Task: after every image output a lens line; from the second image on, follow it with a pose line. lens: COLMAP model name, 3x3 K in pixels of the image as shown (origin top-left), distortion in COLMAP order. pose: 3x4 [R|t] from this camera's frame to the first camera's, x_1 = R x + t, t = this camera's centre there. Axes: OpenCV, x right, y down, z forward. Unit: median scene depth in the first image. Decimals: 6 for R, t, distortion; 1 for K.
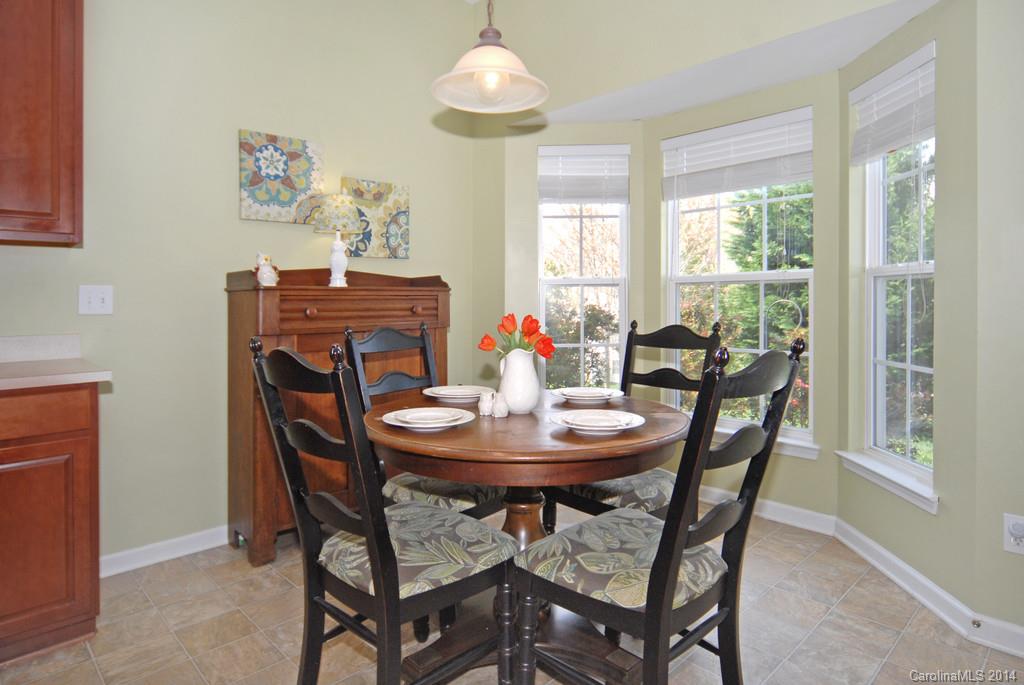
lens RADIAL K [[573.1, 0, 512.0], [0, 573.1, 342.5], [0, 0, 1]] dist [-0.025355, -0.000335]
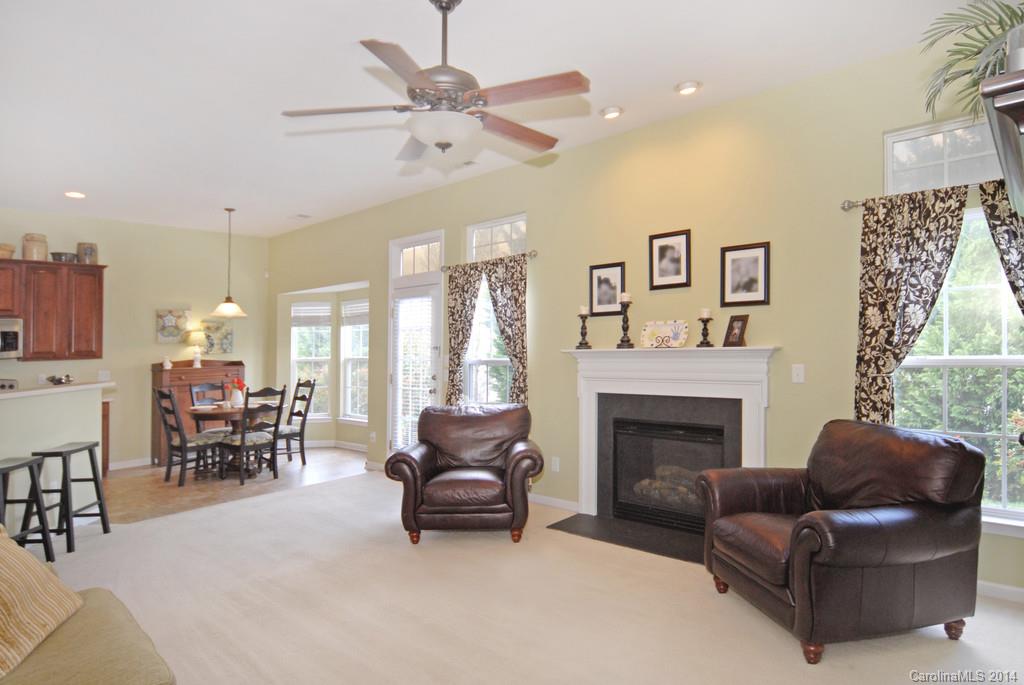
lens RADIAL K [[573.1, 0, 512.0], [0, 573.1, 342.5], [0, 0, 1]] dist [-0.025355, -0.000335]
pose [[0.996308, -0.022520, 0.082849, 0.897427], [0.028610, 0.996917, -0.073064, 0.019121], [-0.080948, 0.075164, 0.993880, -1.661125]]
